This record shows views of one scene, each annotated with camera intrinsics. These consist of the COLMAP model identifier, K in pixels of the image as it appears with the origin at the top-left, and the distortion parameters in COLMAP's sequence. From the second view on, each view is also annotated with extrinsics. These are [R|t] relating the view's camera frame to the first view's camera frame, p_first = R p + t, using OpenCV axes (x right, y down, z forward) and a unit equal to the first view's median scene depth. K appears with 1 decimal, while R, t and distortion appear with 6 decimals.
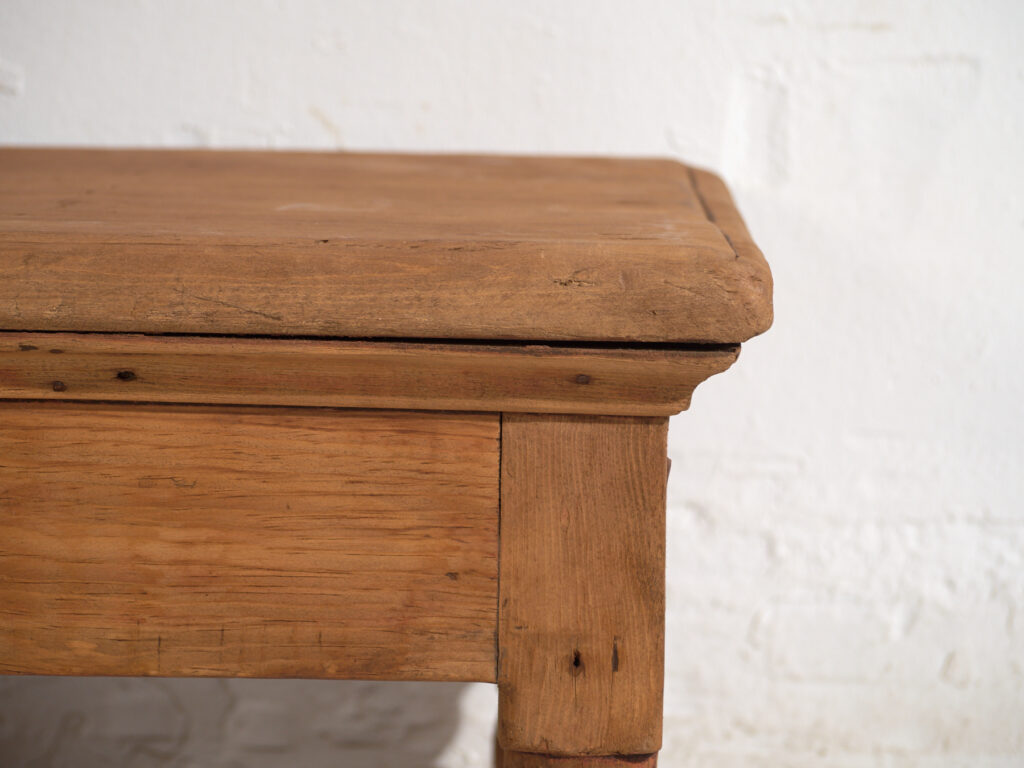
lens RADIAL K [[6137.3, 0, 512.0], [0, 6137.3, 384.0], [0, 0, 1]] dist [-0.030338, -9.685335]
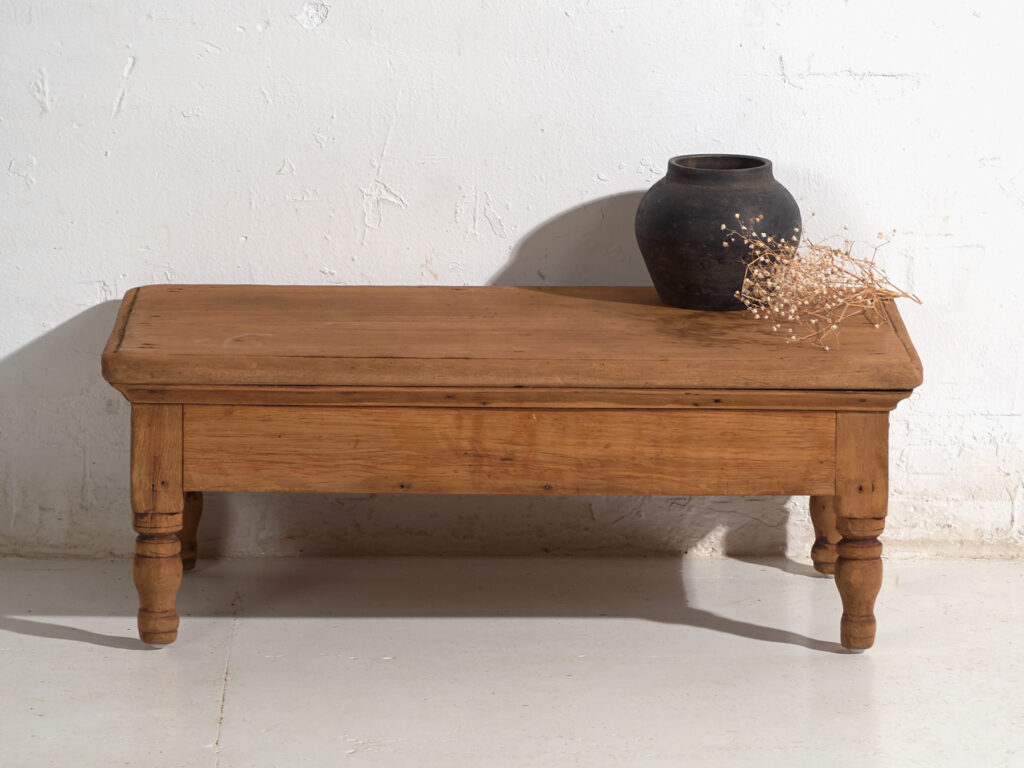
lens RADIAL K [[7288.3, 0, 512.0], [0, 7288.3, 384.0], [0, 0, 1]] dist [0.139671, -45.412016]
pose [[0.999737, -0.013623, 0.018445, -0.235642], [0.012162, 0.996948, 0.077115, -0.297583], [-0.019439, -0.076870, 0.996852, -2.704985]]
